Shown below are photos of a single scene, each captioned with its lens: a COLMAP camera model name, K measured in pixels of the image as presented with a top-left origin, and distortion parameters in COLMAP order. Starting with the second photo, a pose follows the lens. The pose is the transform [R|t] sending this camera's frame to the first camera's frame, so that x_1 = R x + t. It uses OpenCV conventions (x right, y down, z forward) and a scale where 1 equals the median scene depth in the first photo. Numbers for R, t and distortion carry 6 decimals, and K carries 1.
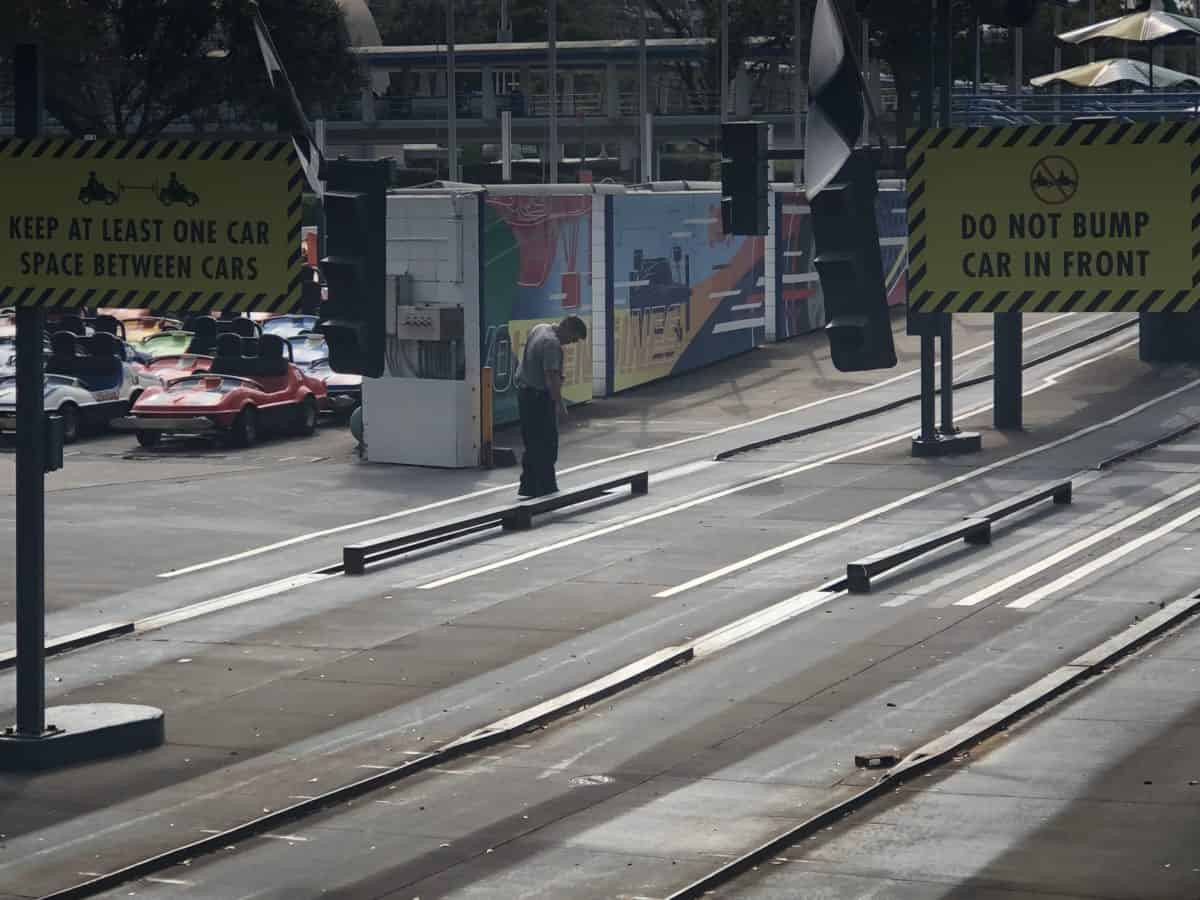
lens RADIAL K [[3410.0, 0, 600.0], [0, 3410.0, 450.0], [0, 0, 1]] dist [-0.091805, 1.779766]
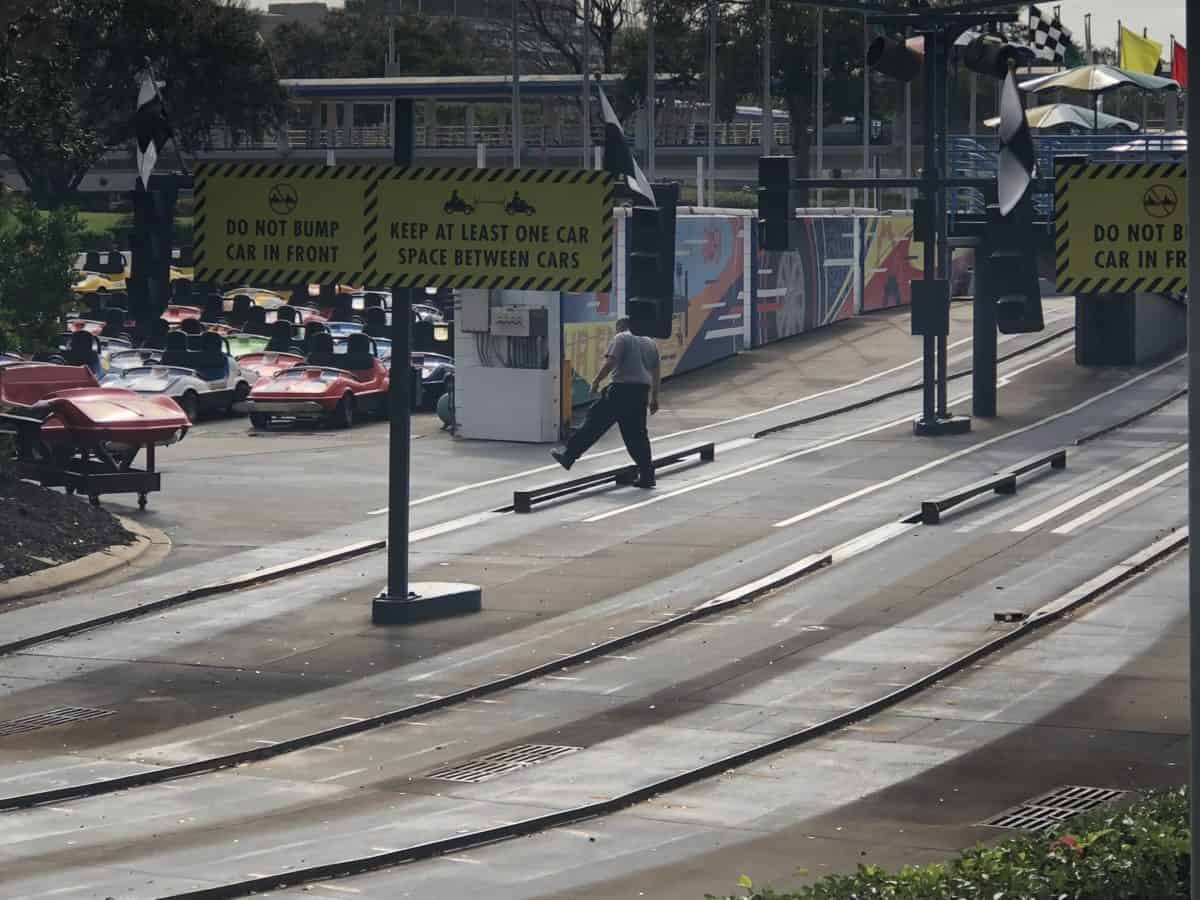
lens RADIAL K [[3410.0, 0, 600.0], [0, 3410.0, 450.0], [0, 0, 1]] dist [-0.091805, 1.779766]
pose [[0.998827, 0.004438, 0.048222, -0.110779], [-0.004012, 0.999952, -0.008943, 0.025842], [-0.048259, 0.008739, 0.998797, -0.277922]]
